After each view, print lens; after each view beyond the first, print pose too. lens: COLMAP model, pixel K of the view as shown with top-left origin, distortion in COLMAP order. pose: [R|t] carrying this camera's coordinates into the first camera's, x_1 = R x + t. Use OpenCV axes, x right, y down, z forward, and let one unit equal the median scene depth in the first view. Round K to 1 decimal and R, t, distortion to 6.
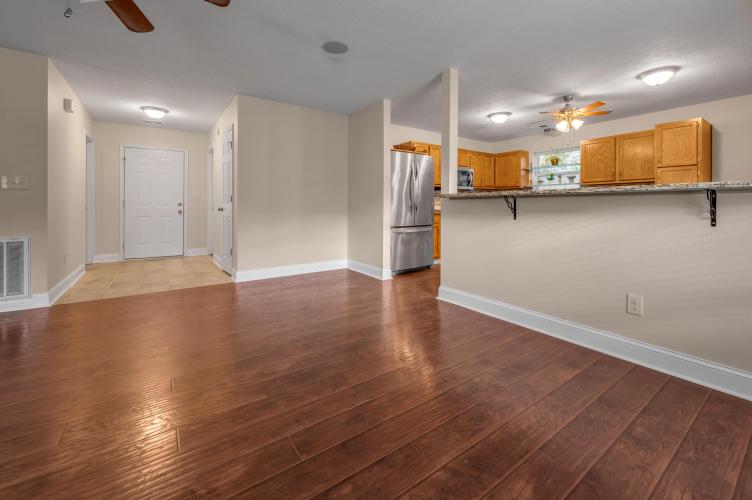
lens RADIAL K [[311.2, 0, 379.3], [0, 311.2, 206.5], [0, 0, 1]] dist [-0.000995, 0.000203]
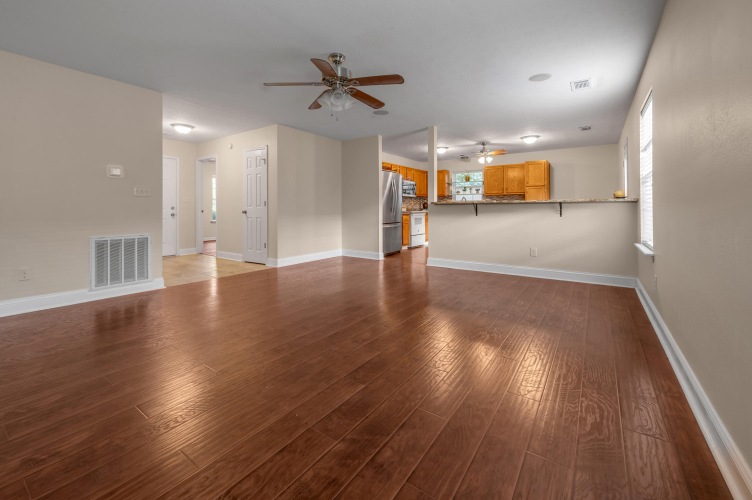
lens RADIAL K [[311.2, 0, 373.7], [0, 311.2, 204.1], [0, 0, 1]] dist [-0.000995, 0.000203]
pose [[0.944471, 0.002901, 0.328582, -0.452186], [0.002248, 0.999881, -0.015290, -0.001586], [-0.328587, 0.015180, 0.944352, -0.335618]]
